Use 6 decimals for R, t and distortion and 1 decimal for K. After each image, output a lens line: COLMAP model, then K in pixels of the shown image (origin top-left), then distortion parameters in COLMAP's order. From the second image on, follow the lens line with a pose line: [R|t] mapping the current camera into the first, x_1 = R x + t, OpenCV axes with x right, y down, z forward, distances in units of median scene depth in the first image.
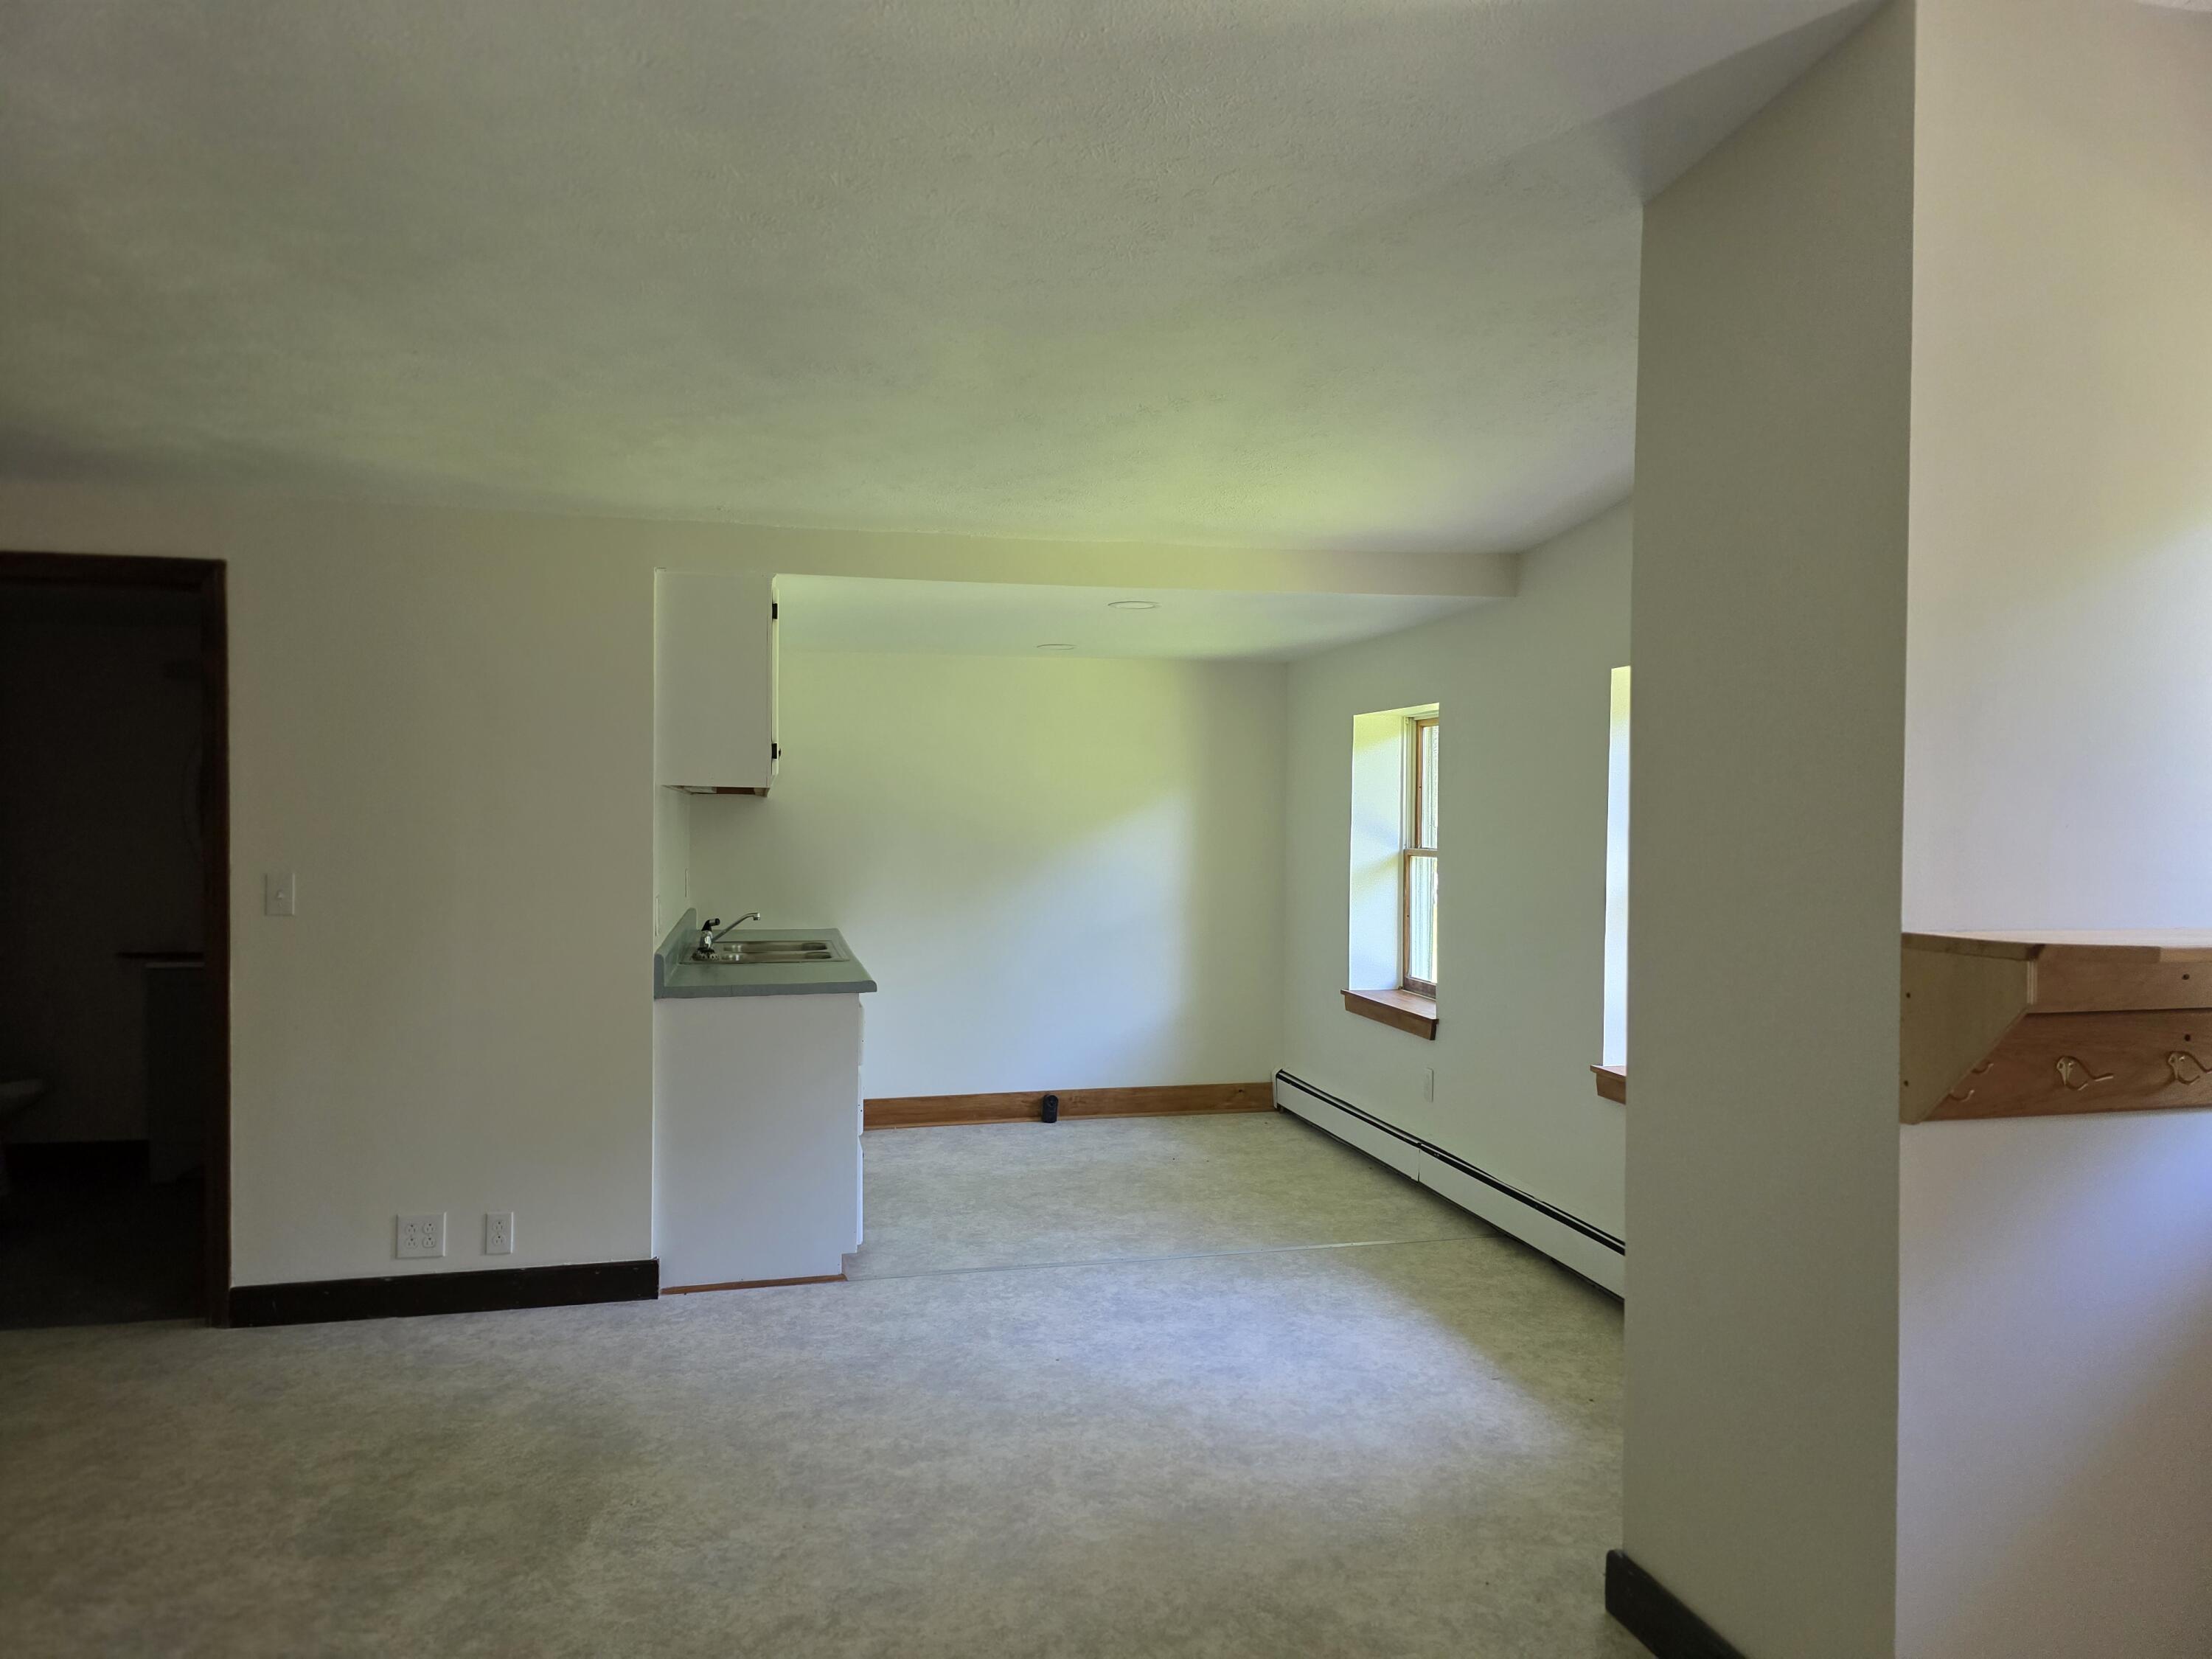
lens RADIAL K [[1472.0, 0, 1081.3], [0, 1472.0, 846.7], [0, 0, 1]] dist [0.054103, -0.039164]
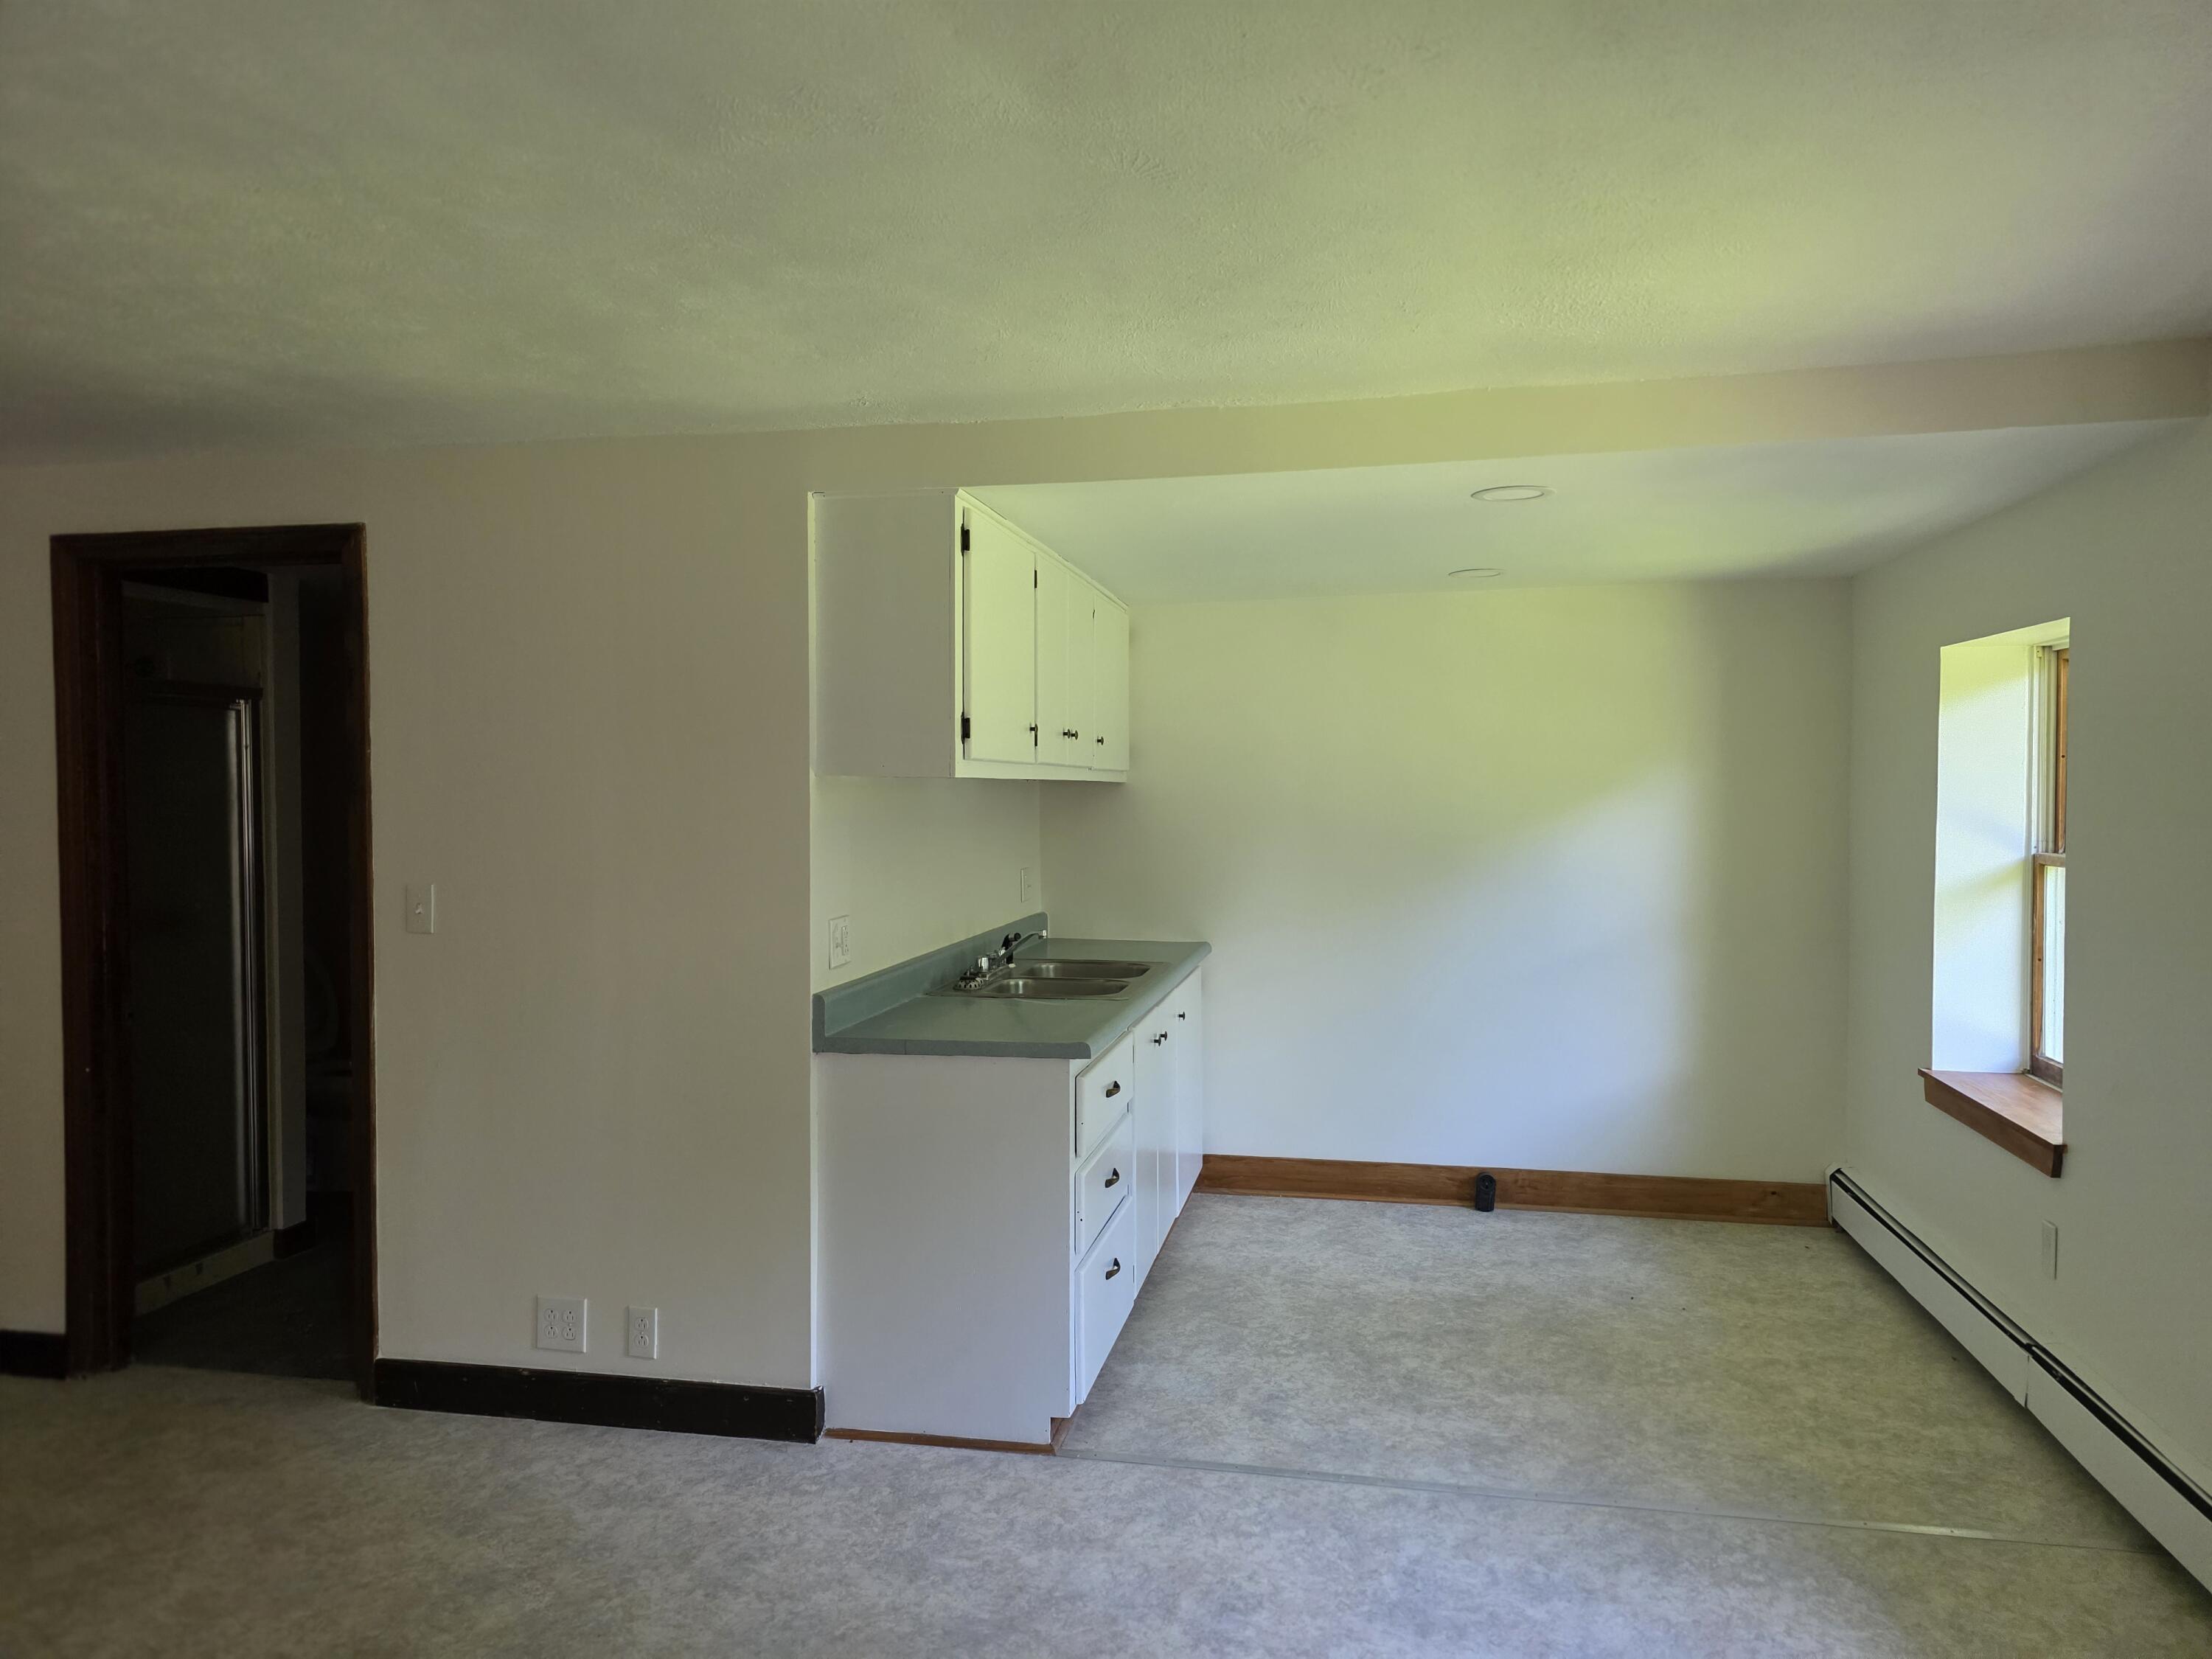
lens RADIAL K [[1472.0, 0, 1095.7], [0, 1472.0, 832.5], [0, 0, 1]] dist [0.054103, -0.039164]
pose [[0.914447, 0.005006, -0.404675, 0.151761], [-0.000776, 0.999943, 0.010617, -0.019937], [0.404705, -0.009395, 0.914399, 0.342920]]
